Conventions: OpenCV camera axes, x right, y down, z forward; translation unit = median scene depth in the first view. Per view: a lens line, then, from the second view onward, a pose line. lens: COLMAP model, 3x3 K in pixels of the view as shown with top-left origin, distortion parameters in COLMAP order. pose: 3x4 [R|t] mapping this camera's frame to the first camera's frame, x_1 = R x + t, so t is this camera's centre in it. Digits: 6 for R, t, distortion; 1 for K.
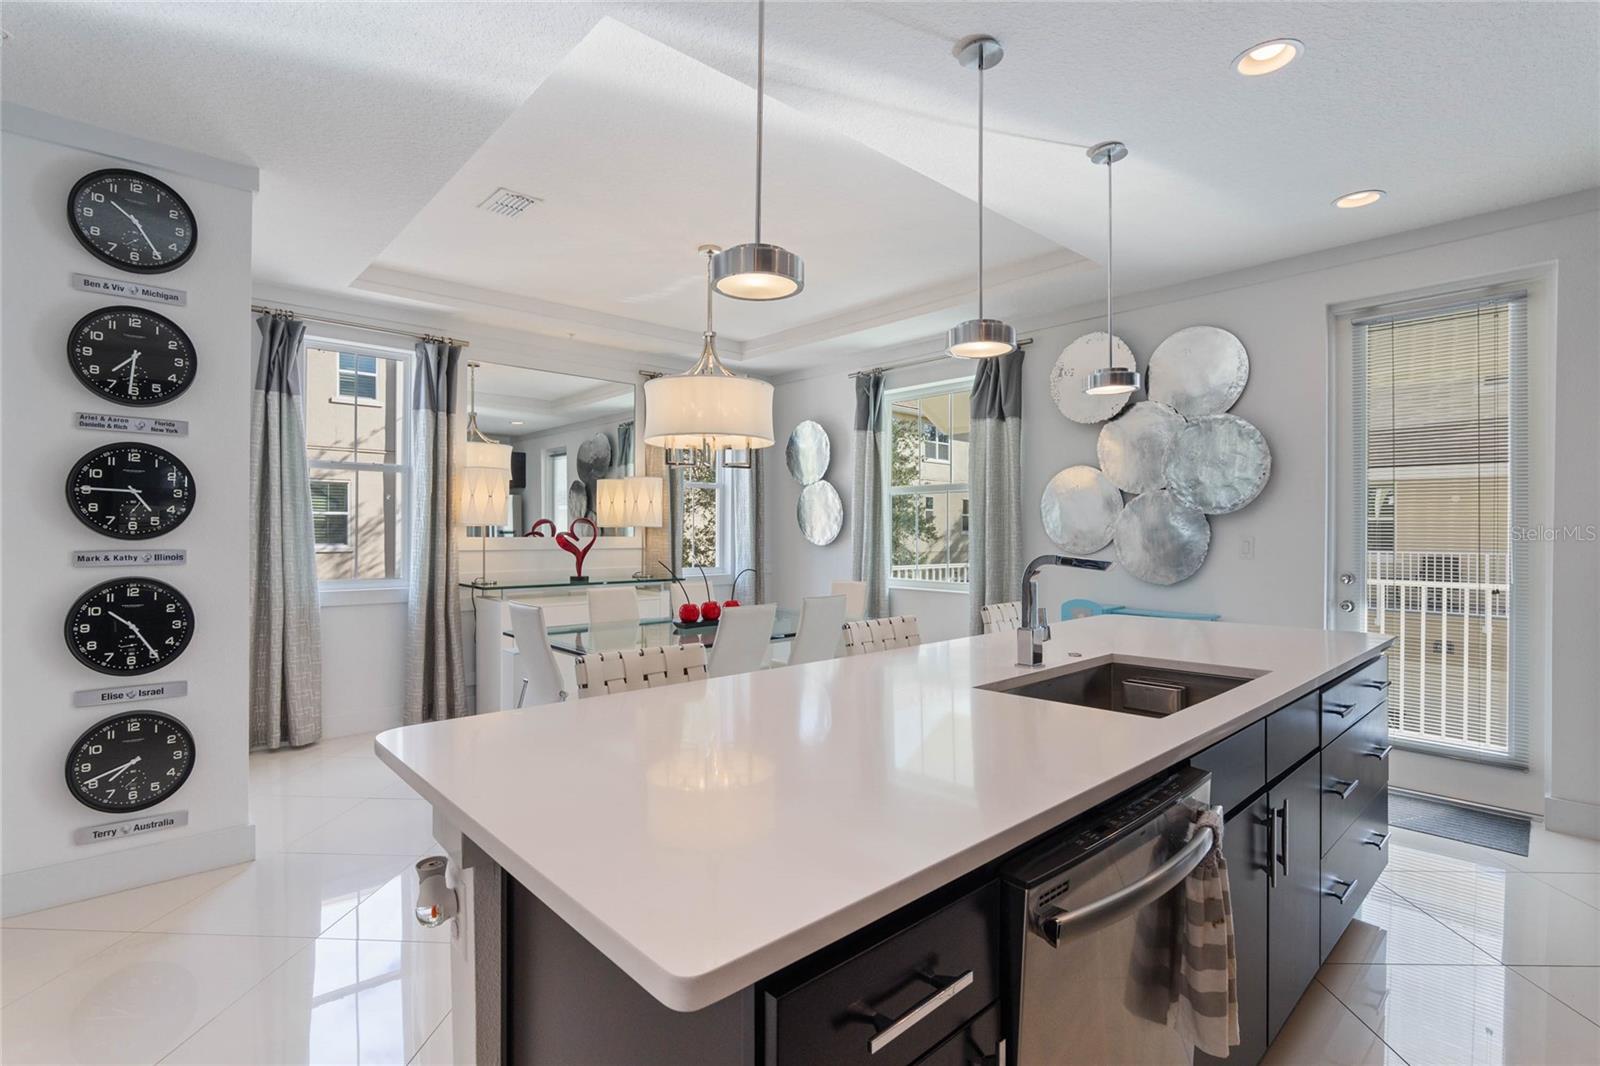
lens RADIAL K [[751.4, 0, 791.8], [0, 751.4, 534.4], [0, 0, 1]] dist [-0.011231, 0.002330]
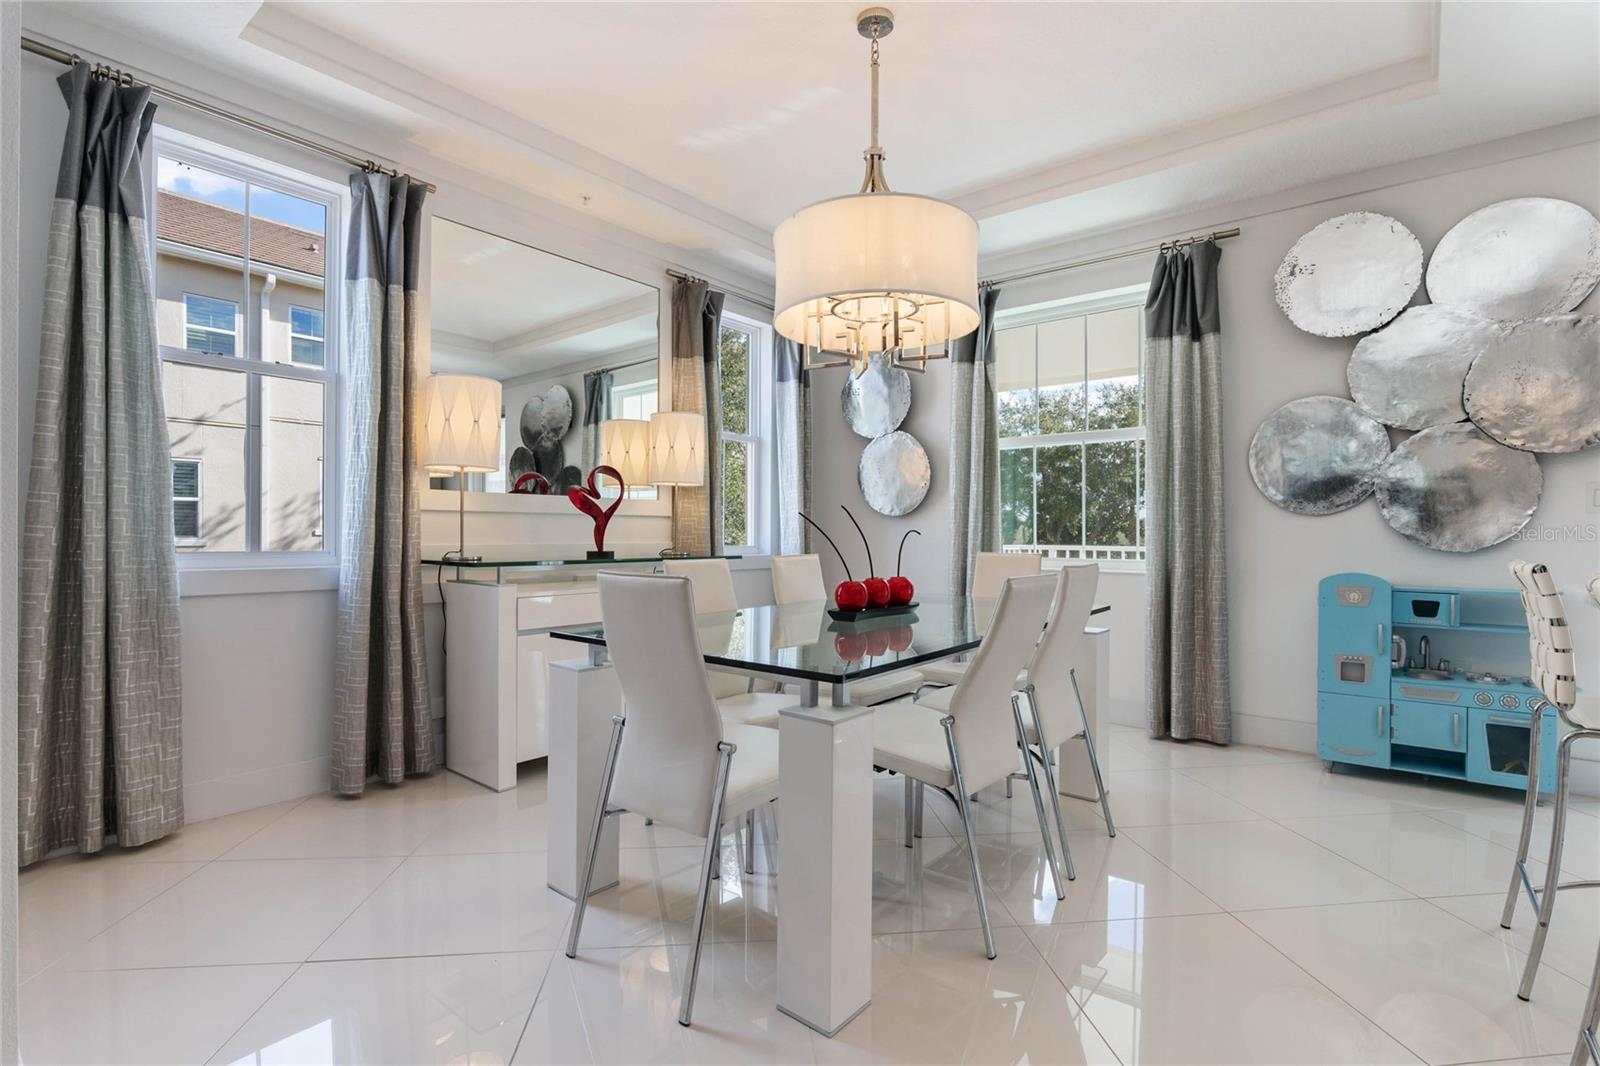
lens RADIAL K [[751.4, 0, 799.1], [0, 751.4, 533.7], [0, 0, 1]] dist [-0.011231, 0.002330]
pose [[0.988661, 0.001491, 0.150154, -0.226595], [-0.000842, 0.999990, -0.004389, 0.046814], [-0.150159, 0.004213, 0.988653, 0.331065]]
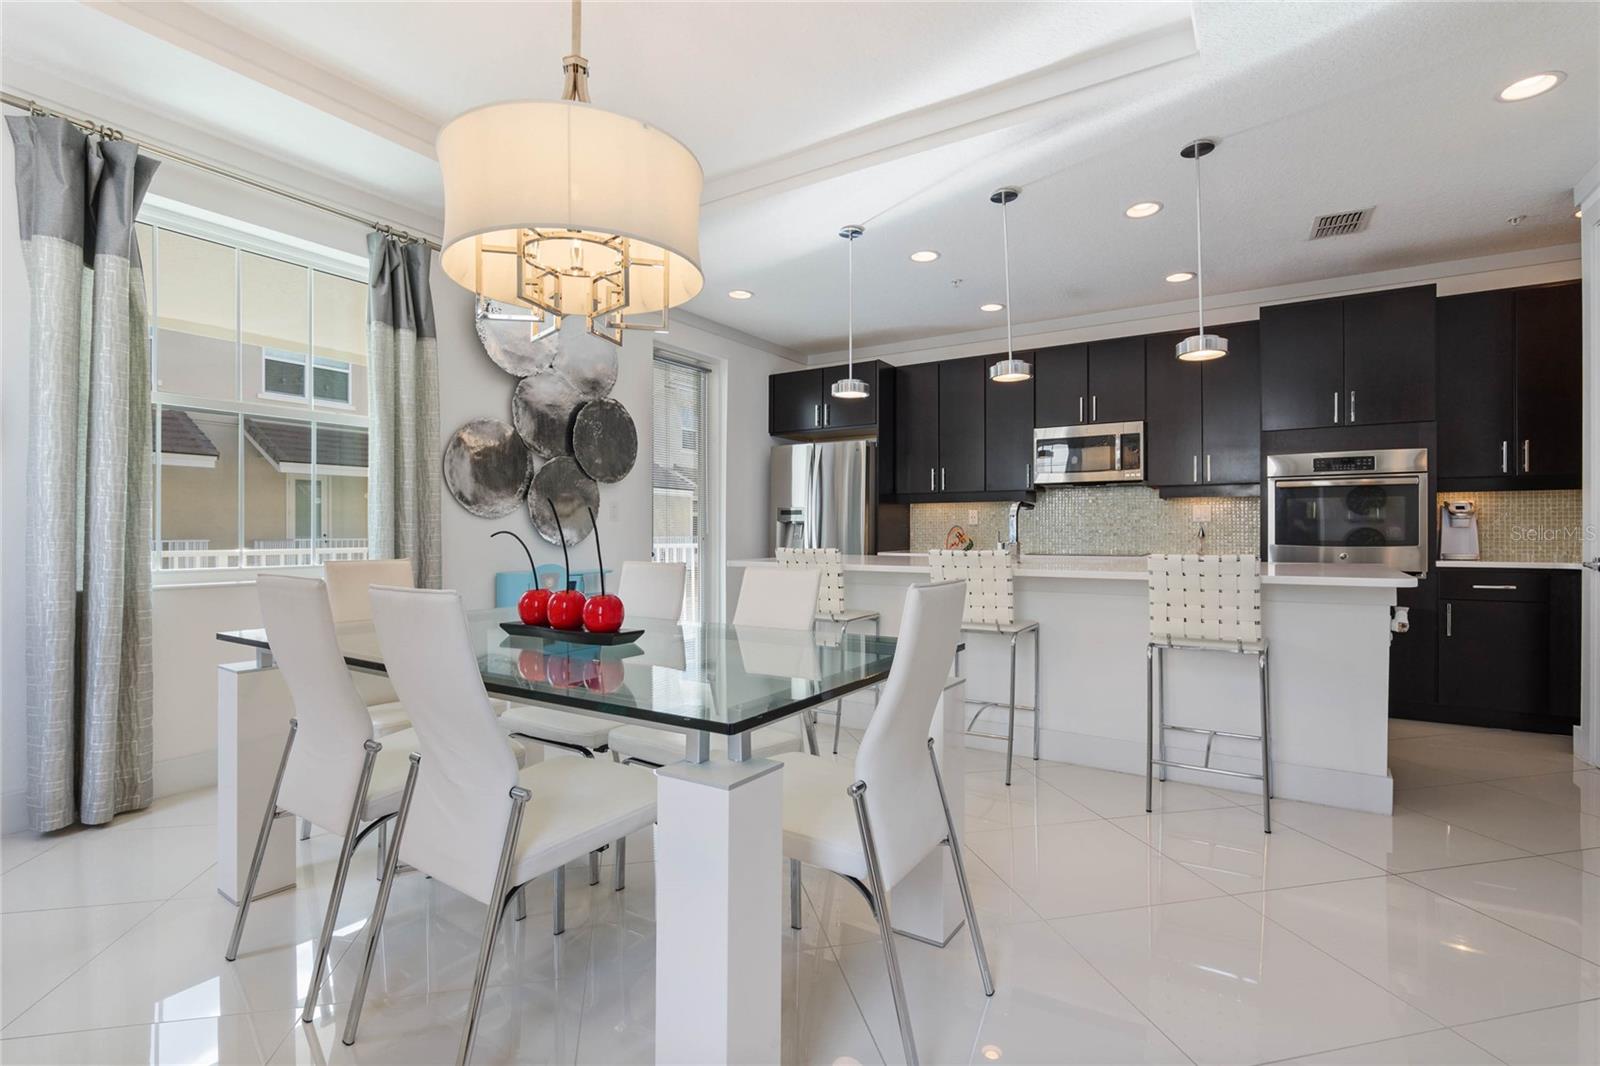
lens RADIAL K [[751.4, 0, 812.3], [0, 751.4, 532.0], [0, 0, 1]] dist [-0.011231, 0.002330]
pose [[-0.270398, 0.001969, 0.962747, -0.553824], [0.005566, 0.999984, -0.000481, 0.044433], [-0.962733, 0.005229, -0.270405, 0.842558]]
